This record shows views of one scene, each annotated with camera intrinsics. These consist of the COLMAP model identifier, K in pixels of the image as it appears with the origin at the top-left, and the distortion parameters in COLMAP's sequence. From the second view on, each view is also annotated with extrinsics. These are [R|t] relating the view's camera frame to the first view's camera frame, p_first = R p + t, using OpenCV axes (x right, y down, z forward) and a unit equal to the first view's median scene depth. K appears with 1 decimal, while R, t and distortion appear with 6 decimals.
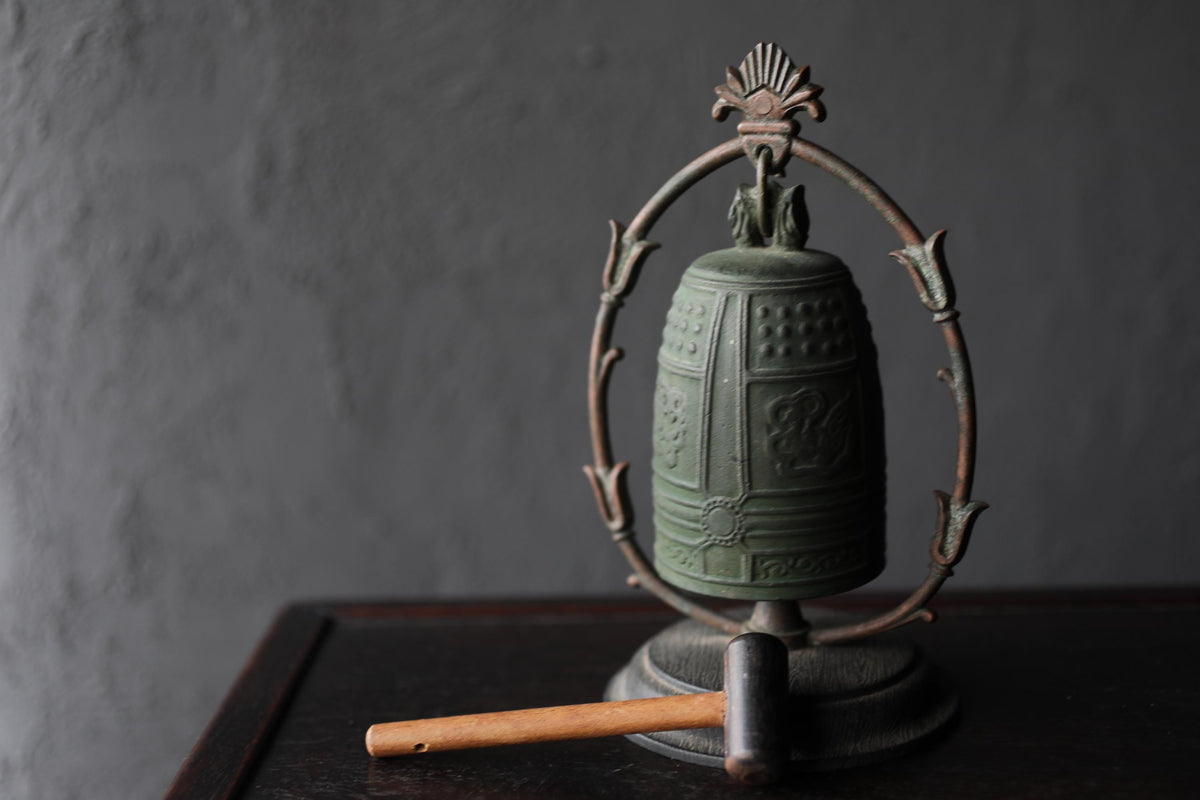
lens RADIAL K [[1690.6, 0, 600.0], [0, 1690.6, 400.0], [0, 0, 1]] dist [-0.051339, 0.011591]
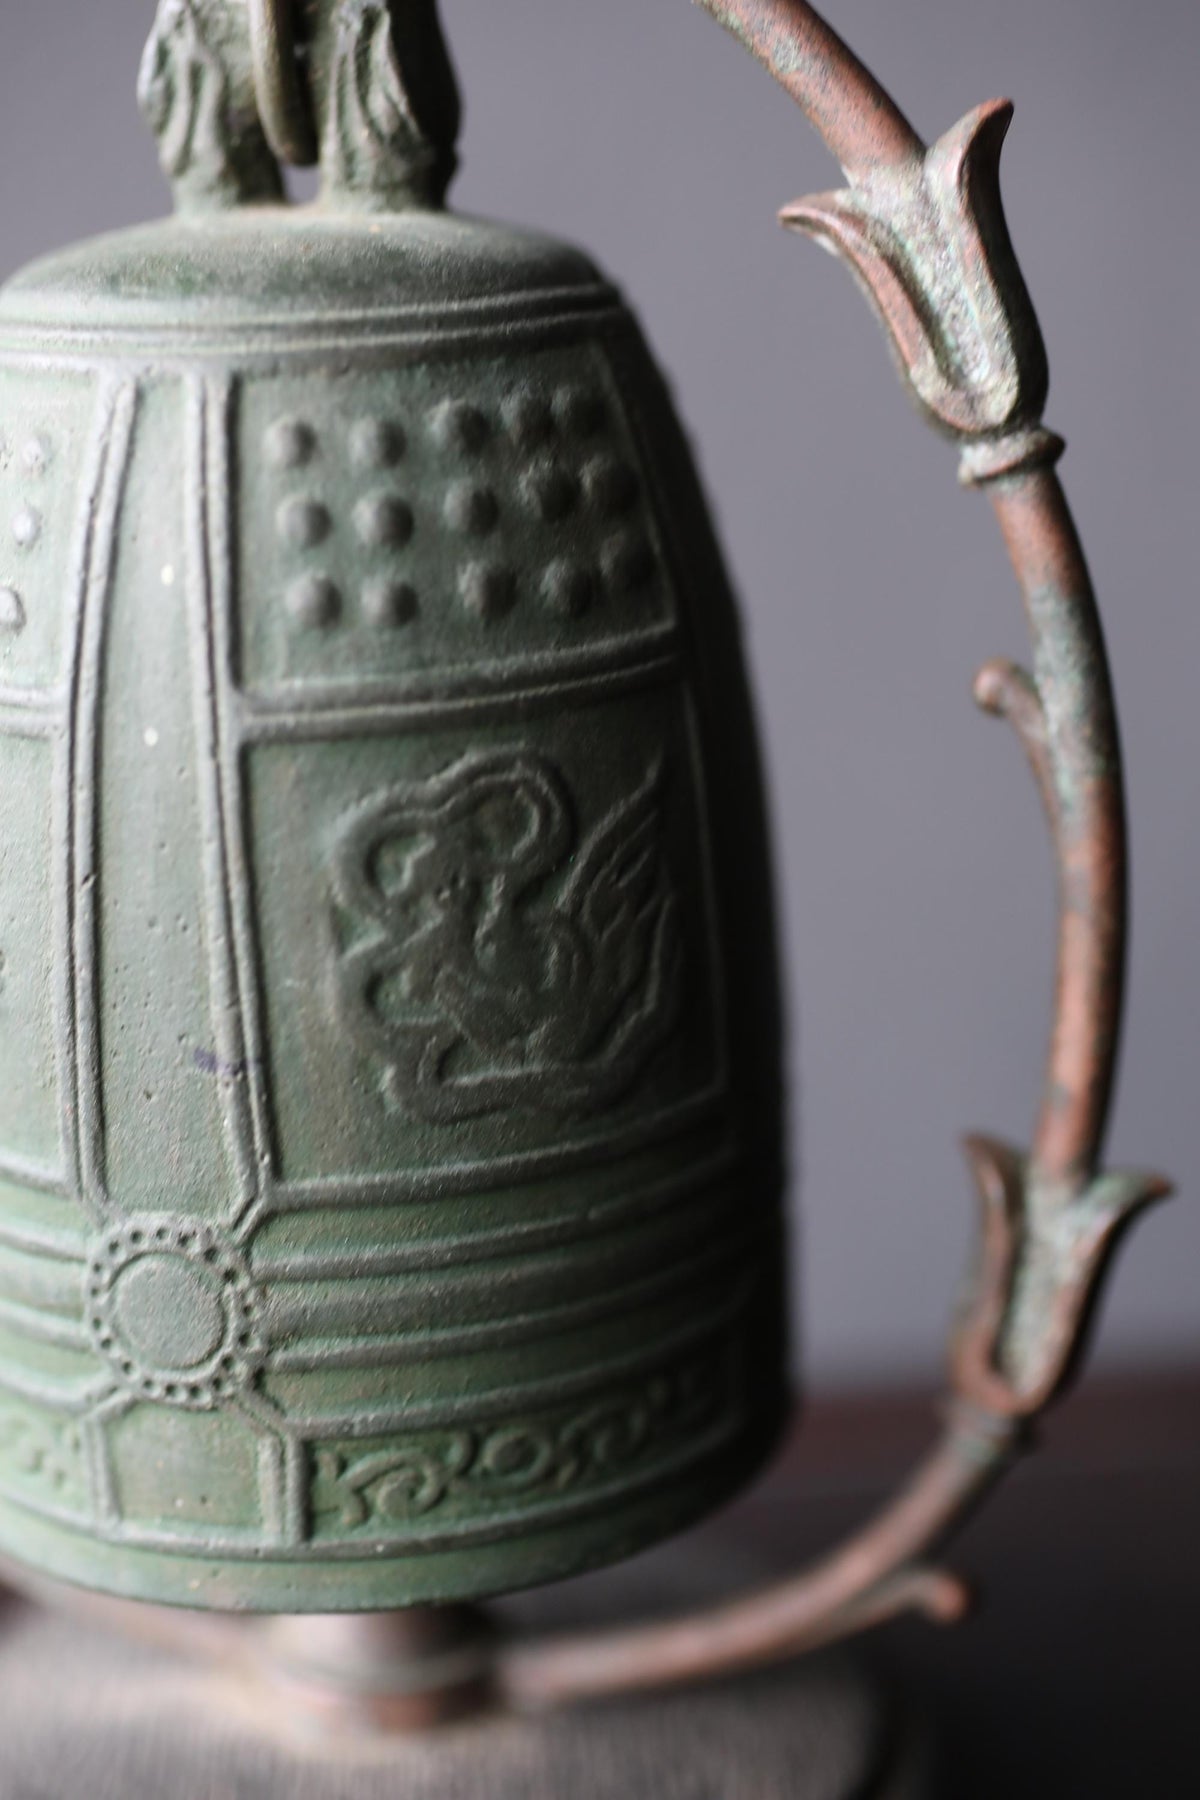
lens RADIAL K [[3044.4, 0, 600.0], [0, 3044.4, 900.0], [0, 0, 1]] dist [-0.021864, 0.300235]
pose [[0.983325, -0.053051, 0.173944, 0.059921], [0.047547, 0.998232, 0.035663, -0.000750], [-0.175529, -0.026798, 0.984109, 0.555849]]
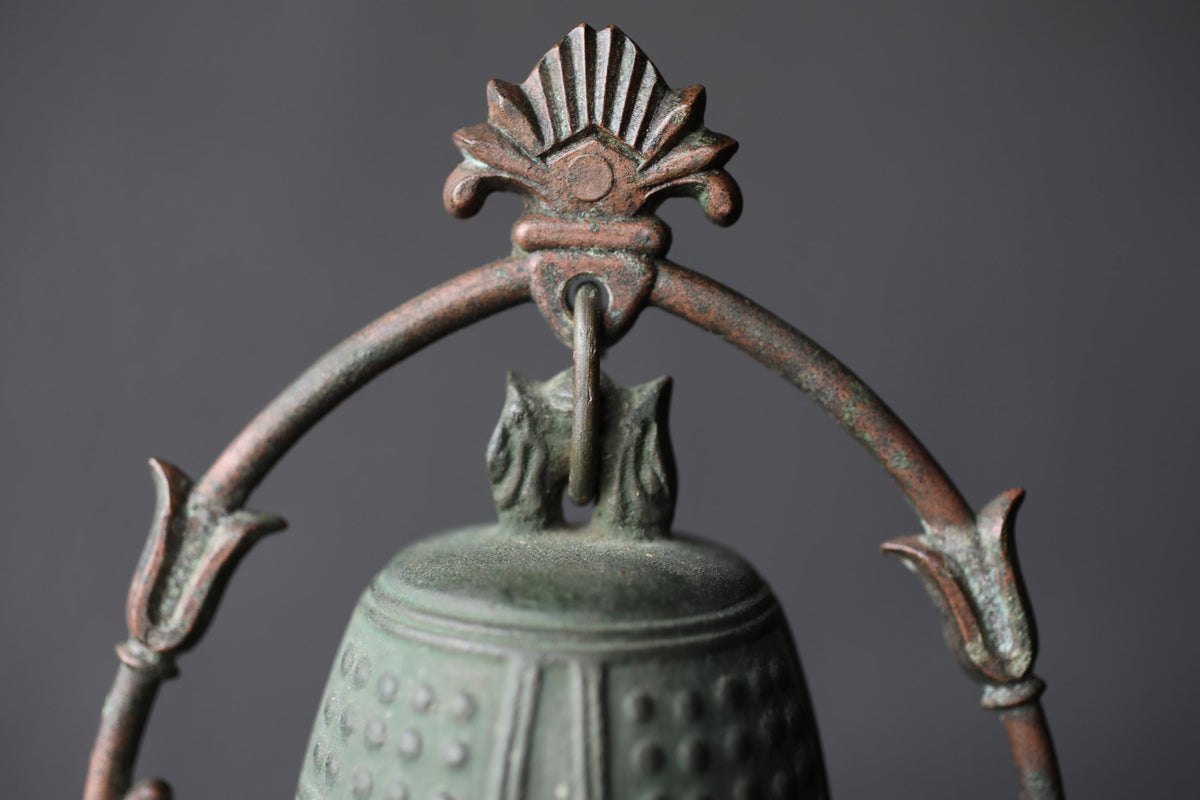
lens RADIAL K [[2029.6, 0, 600.0], [0, 2029.6, 400.0], [0, 0, 1]] dist [-0.021864, 0.300235]
pose [[0.920625, -0.000876, 0.390447, -0.089327], [0.042849, 0.994184, -0.098802, -0.075006], [-0.388090, 0.107690, 0.915308, 0.565411]]
